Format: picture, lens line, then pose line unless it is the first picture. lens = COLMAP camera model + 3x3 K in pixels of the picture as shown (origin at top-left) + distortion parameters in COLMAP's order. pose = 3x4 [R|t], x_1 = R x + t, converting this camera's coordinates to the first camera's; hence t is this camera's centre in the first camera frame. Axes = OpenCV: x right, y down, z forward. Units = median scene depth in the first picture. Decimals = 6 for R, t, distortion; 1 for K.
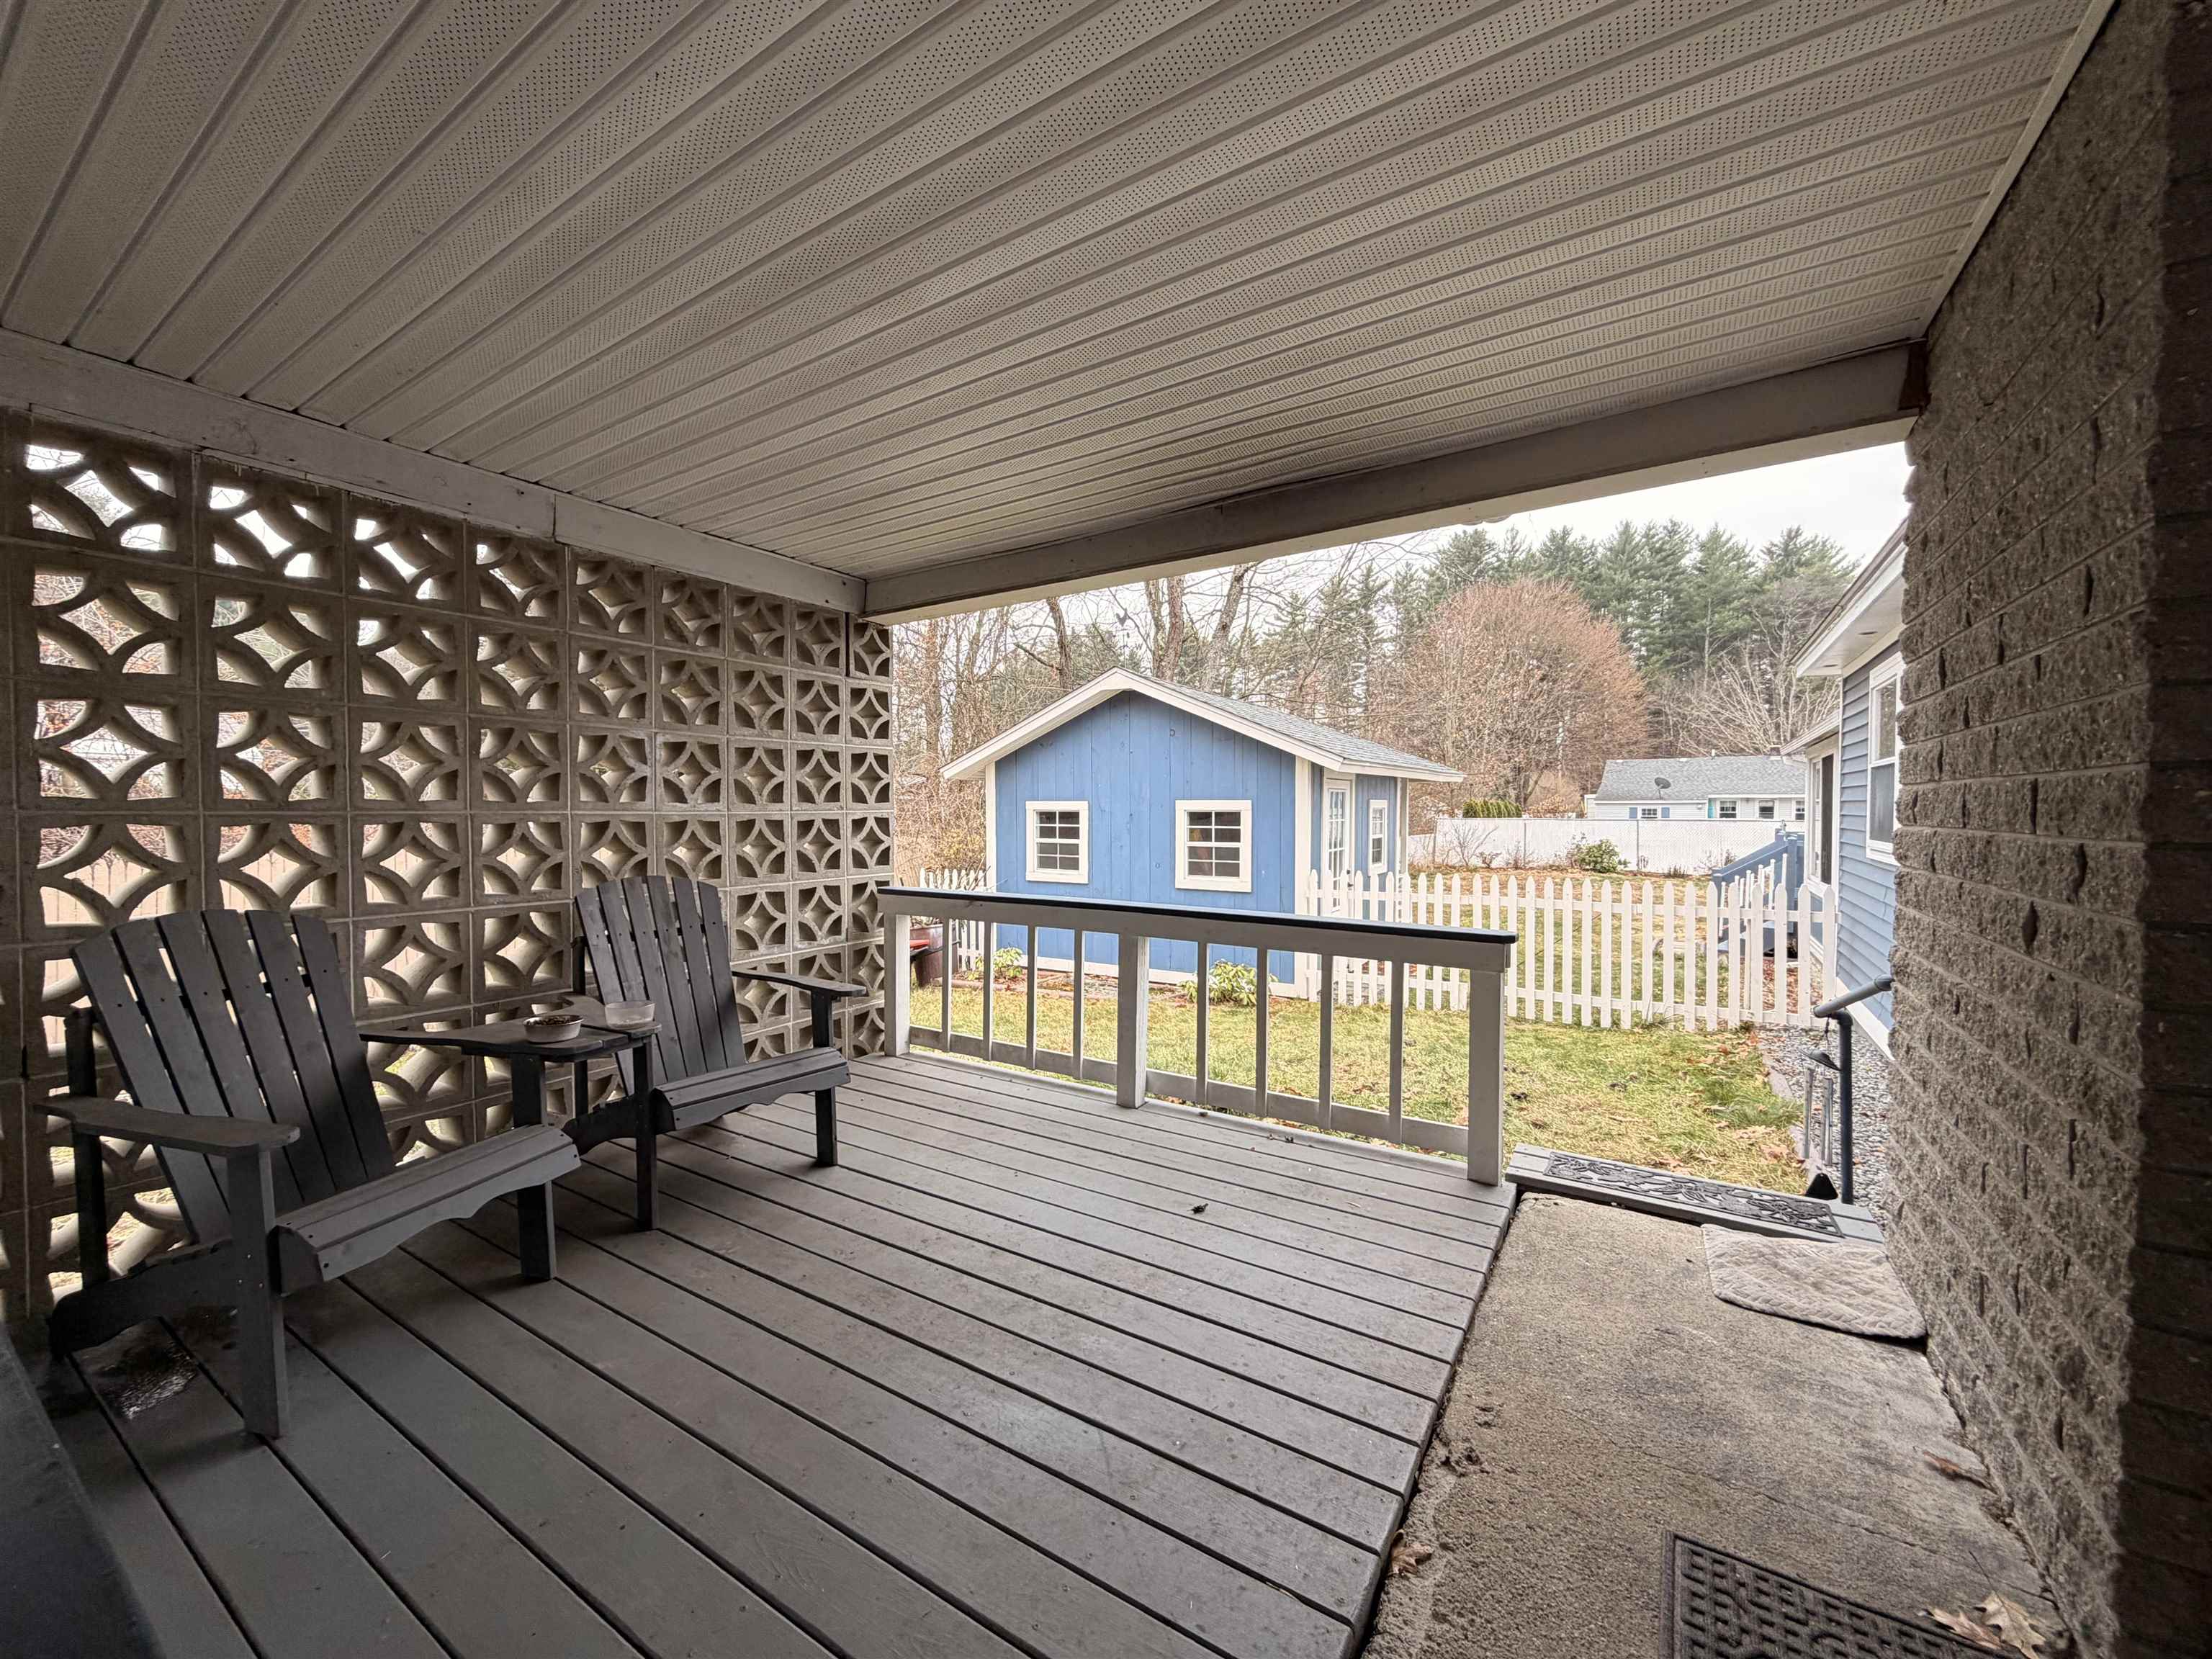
lens RADIAL K [[879.6, 0, 1095.2], [0, 879.6, 828.8], [0, 0, 1]] dist [0.000313, 0.000035]
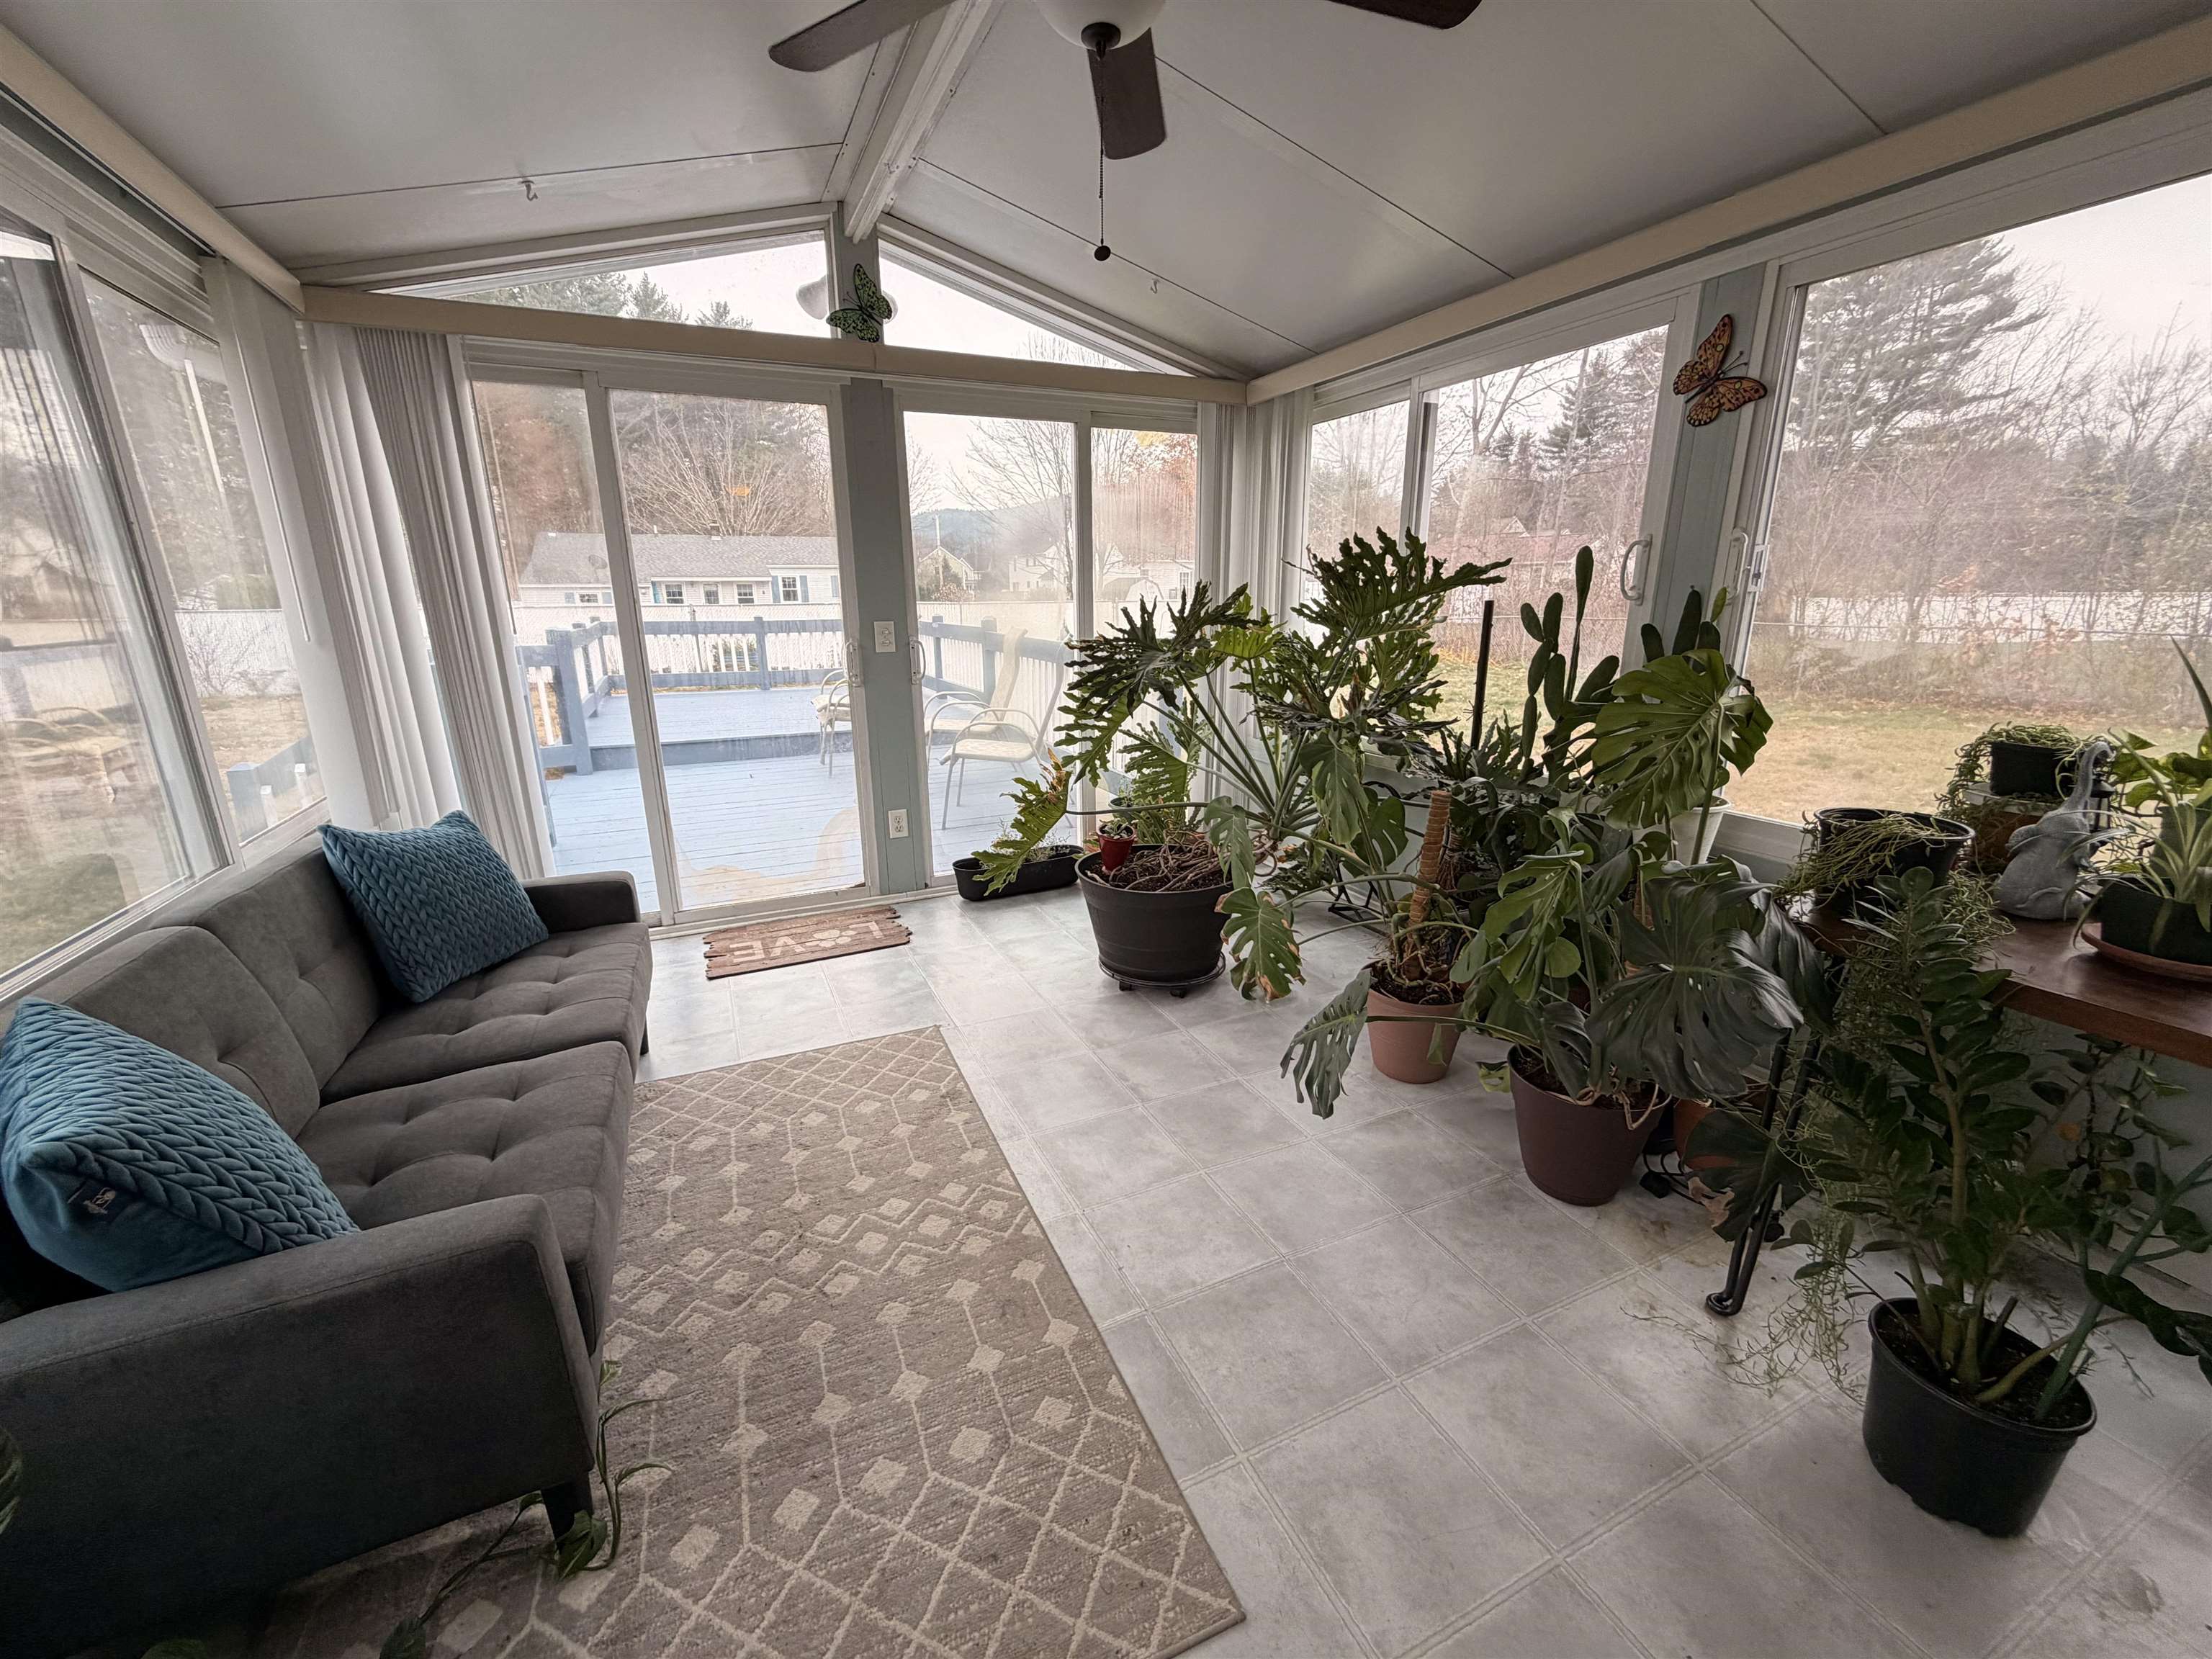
lens RADIAL K [[879.6, 0, 1096.3], [0, 879.6, 832.1], [0, 0, 1]] dist [0.000313, 0.000035]
pose [[0.526401, -0.226959, 0.819385, 0.113913], [0.027343, 0.967734, 0.250484, 0.000102], [-0.849797, -0.109451, 0.515622, 0.104341]]
